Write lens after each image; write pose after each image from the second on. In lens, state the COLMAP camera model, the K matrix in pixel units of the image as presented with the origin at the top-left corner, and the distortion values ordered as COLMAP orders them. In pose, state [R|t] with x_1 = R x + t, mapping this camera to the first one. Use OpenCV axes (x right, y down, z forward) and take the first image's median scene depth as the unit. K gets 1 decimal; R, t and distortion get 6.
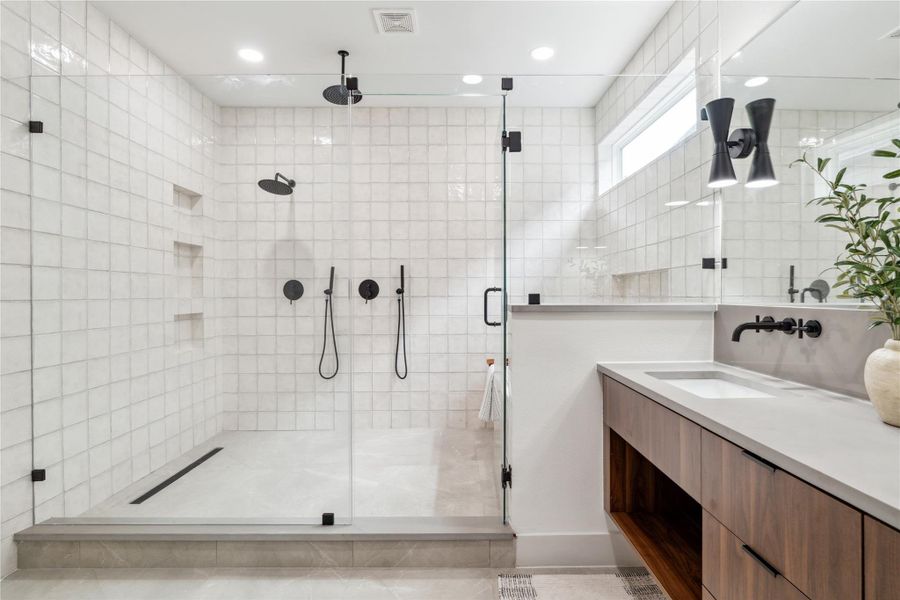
lens RADIAL K [[409.2, 0, 453.5], [0, 409.2, 299.3], [0, 0, 1]] dist [-0.003393, 0.000200]
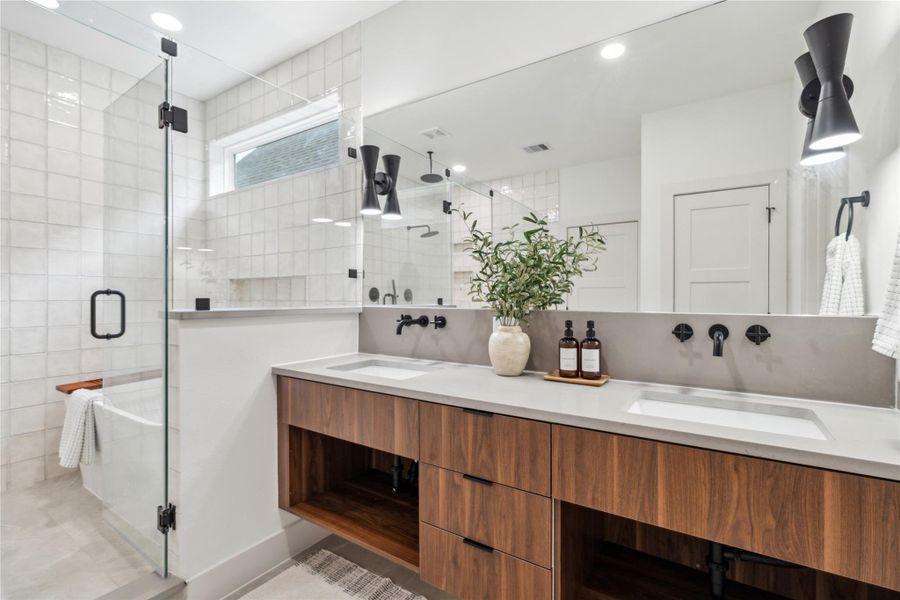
lens RADIAL K [[382.2, 0, 450.0], [0, 382.2, 300.0], [0, 0, 1]] dist [-0.001136, 0.000515]
pose [[0.622736, -0.002137, 0.782429, -0.119369], [0.008204, 0.999959, -0.003798, -0.001977], [-0.782389, 0.008784, 0.622728, 0.065602]]
